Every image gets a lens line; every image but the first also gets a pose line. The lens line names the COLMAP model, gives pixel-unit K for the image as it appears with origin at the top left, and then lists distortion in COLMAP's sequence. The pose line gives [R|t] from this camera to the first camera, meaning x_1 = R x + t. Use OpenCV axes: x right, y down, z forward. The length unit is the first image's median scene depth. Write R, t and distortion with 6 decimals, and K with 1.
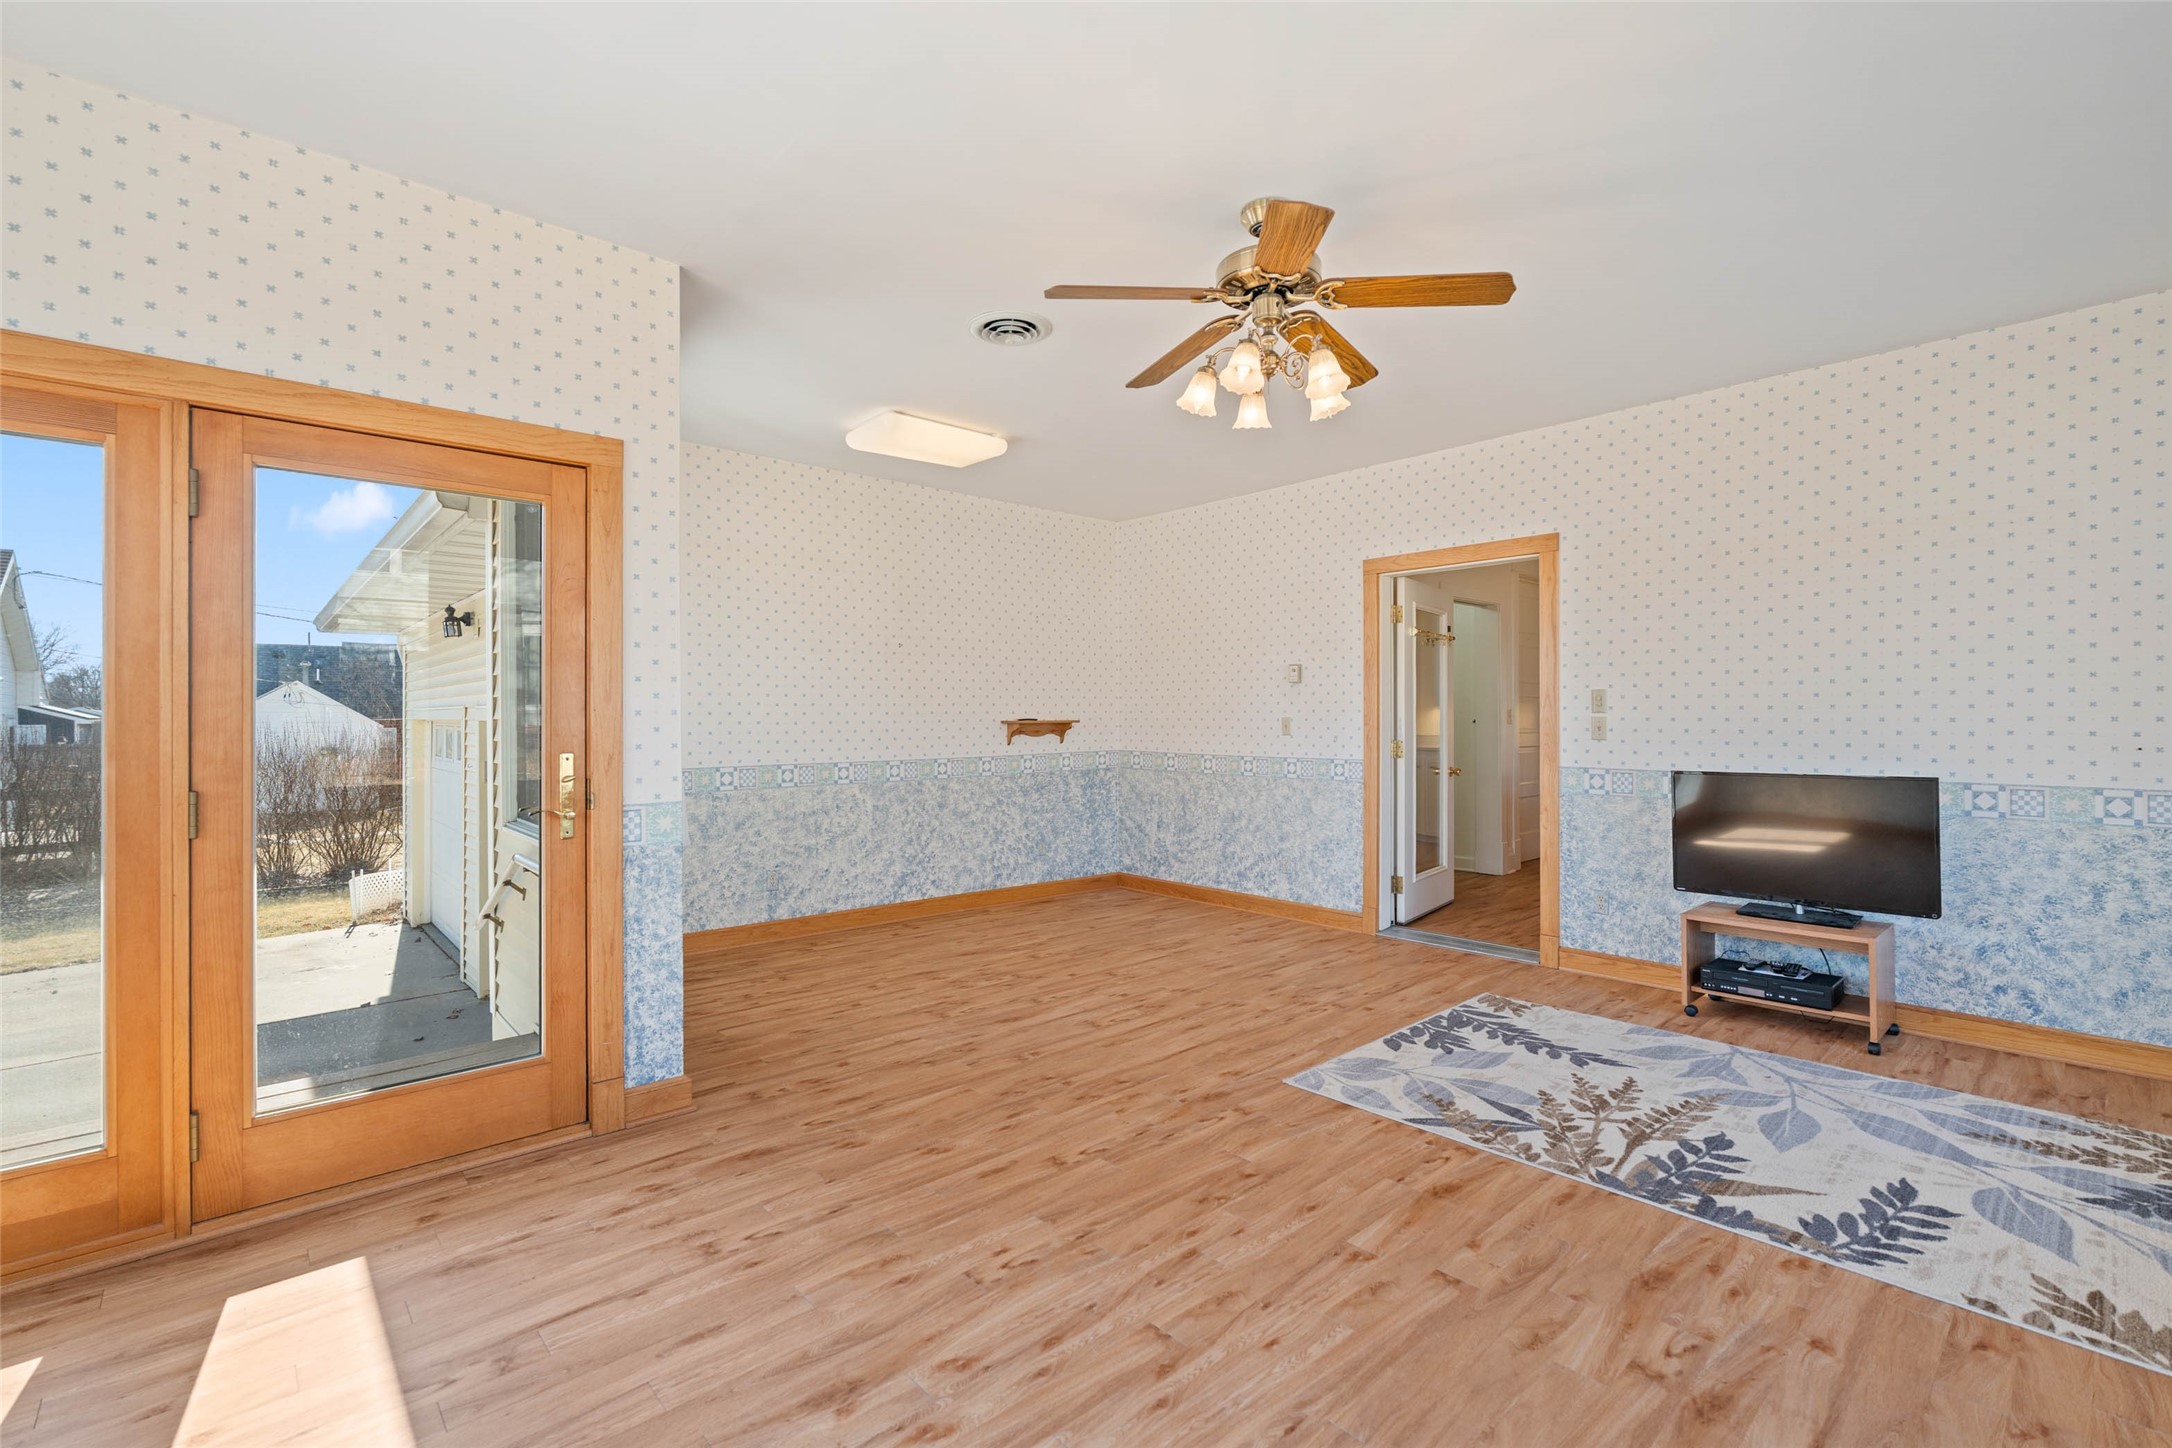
lens RADIAL K [[965.2, 0, 1105.1], [0, 965.2, 737.9], [0, 0, 1]] dist [-0.000361, 0.000676]
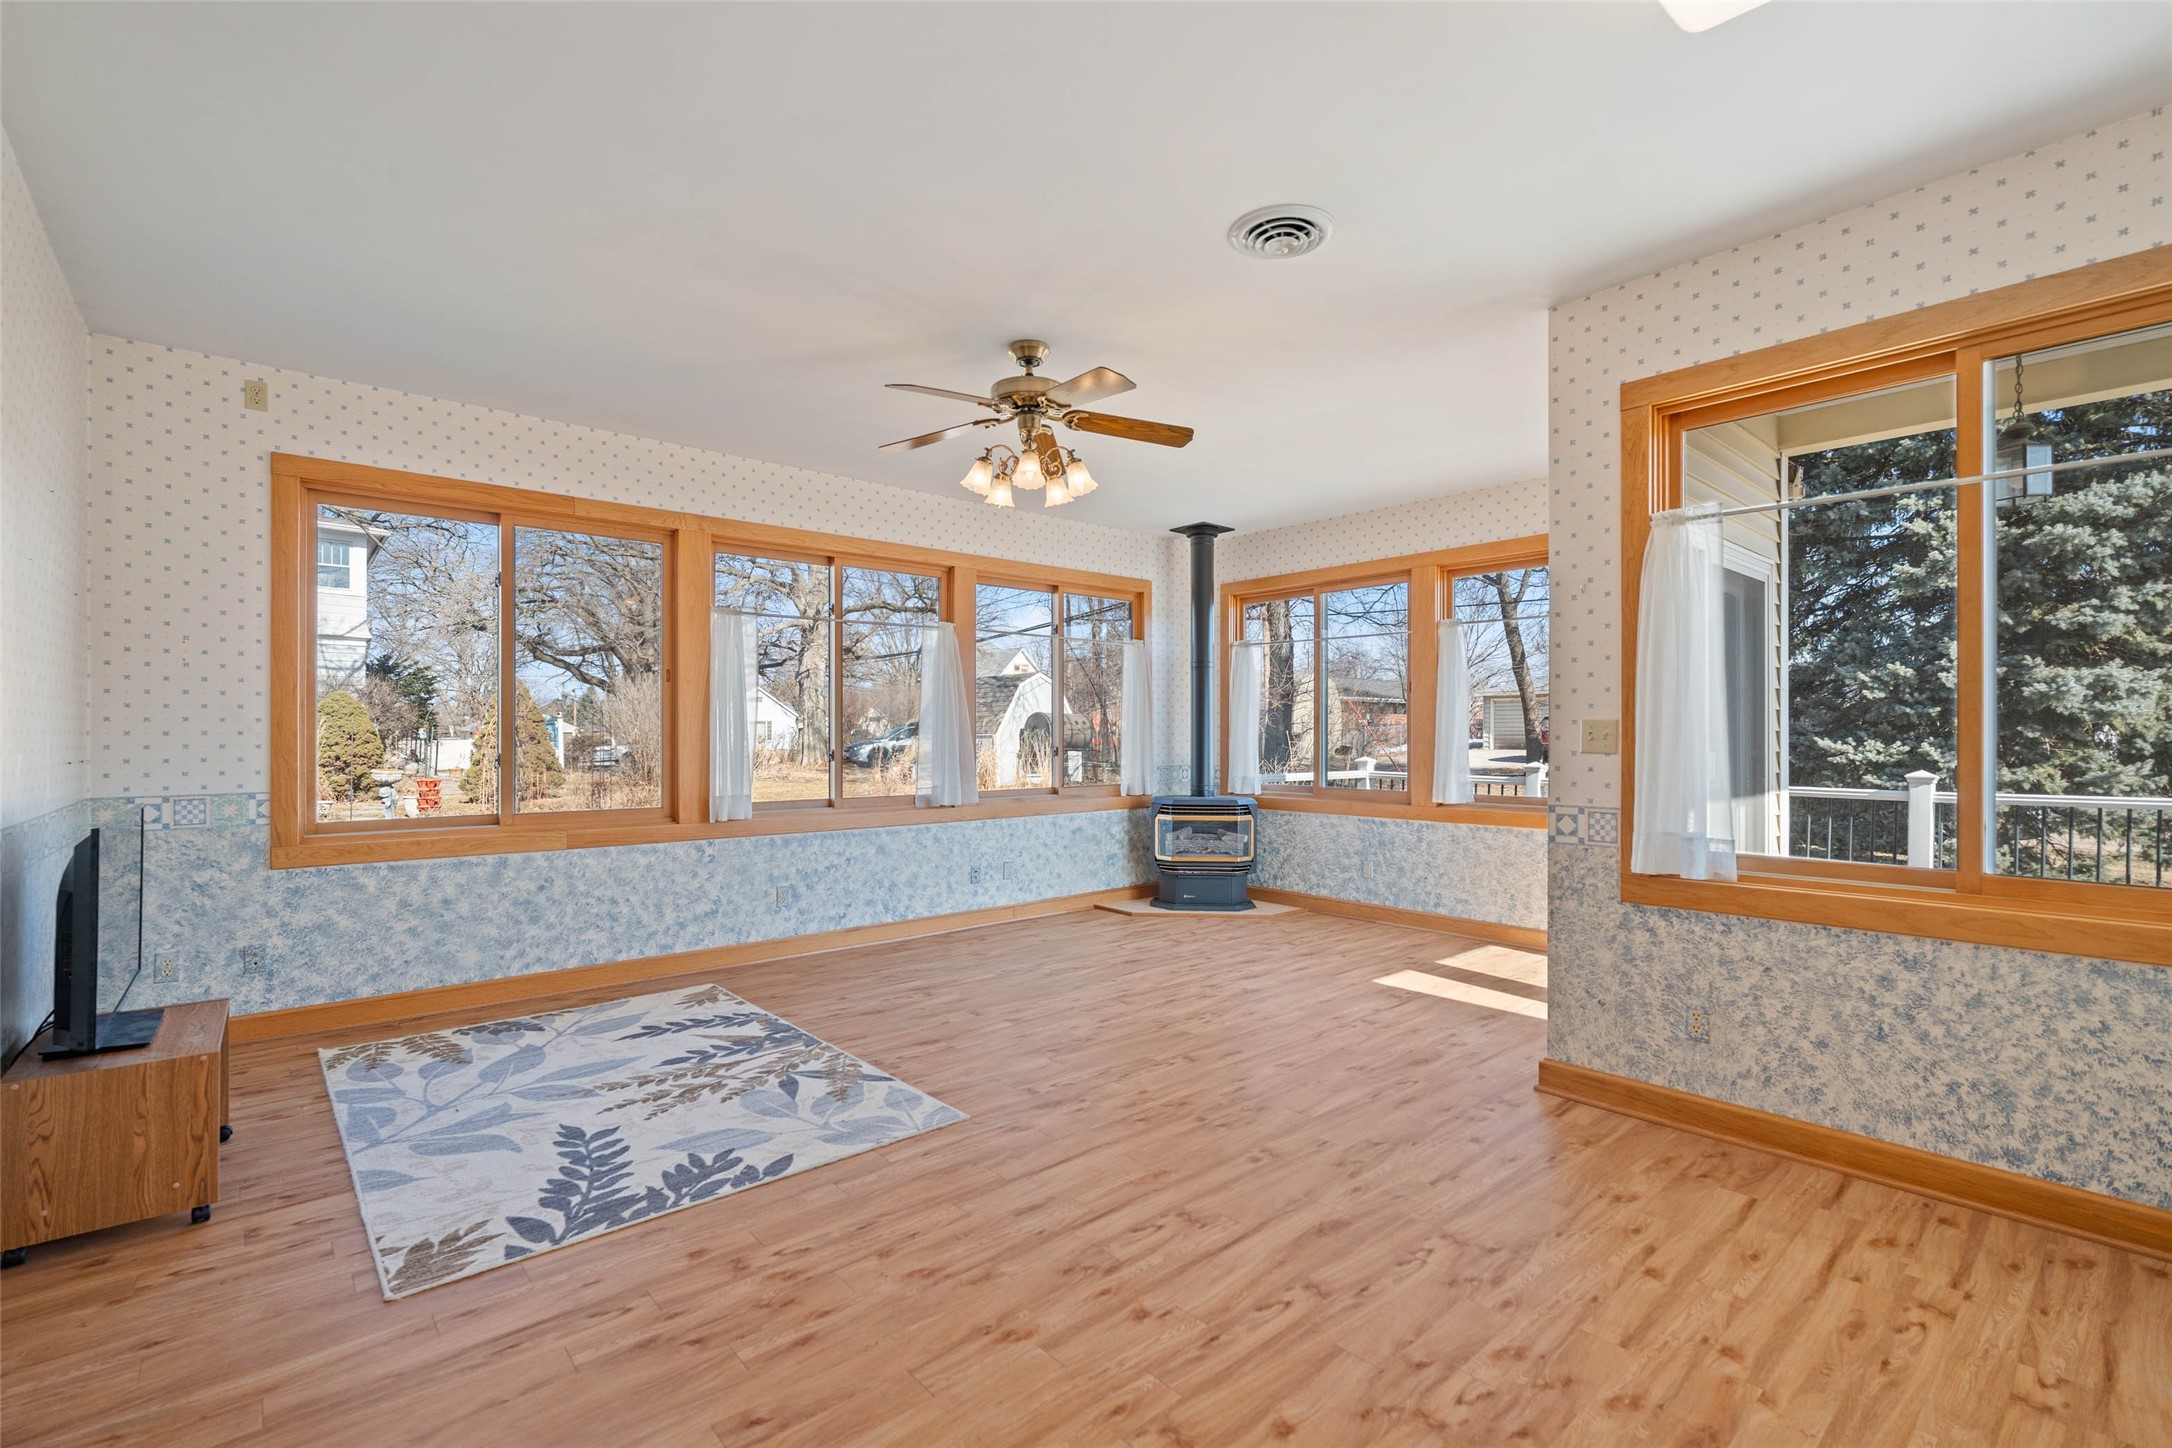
lens RADIAL K [[965.2, 0, 1105.1], [0, 965.2, 737.9], [0, 0, 1]] dist [-0.000361, 0.000676]
pose [[-0.999879, 0.001565, 0.015465, 0.040707], [0.001945, 0.999695, 0.024631, -0.036566], [-0.015422, 0.024658, -0.999577, 2.049937]]
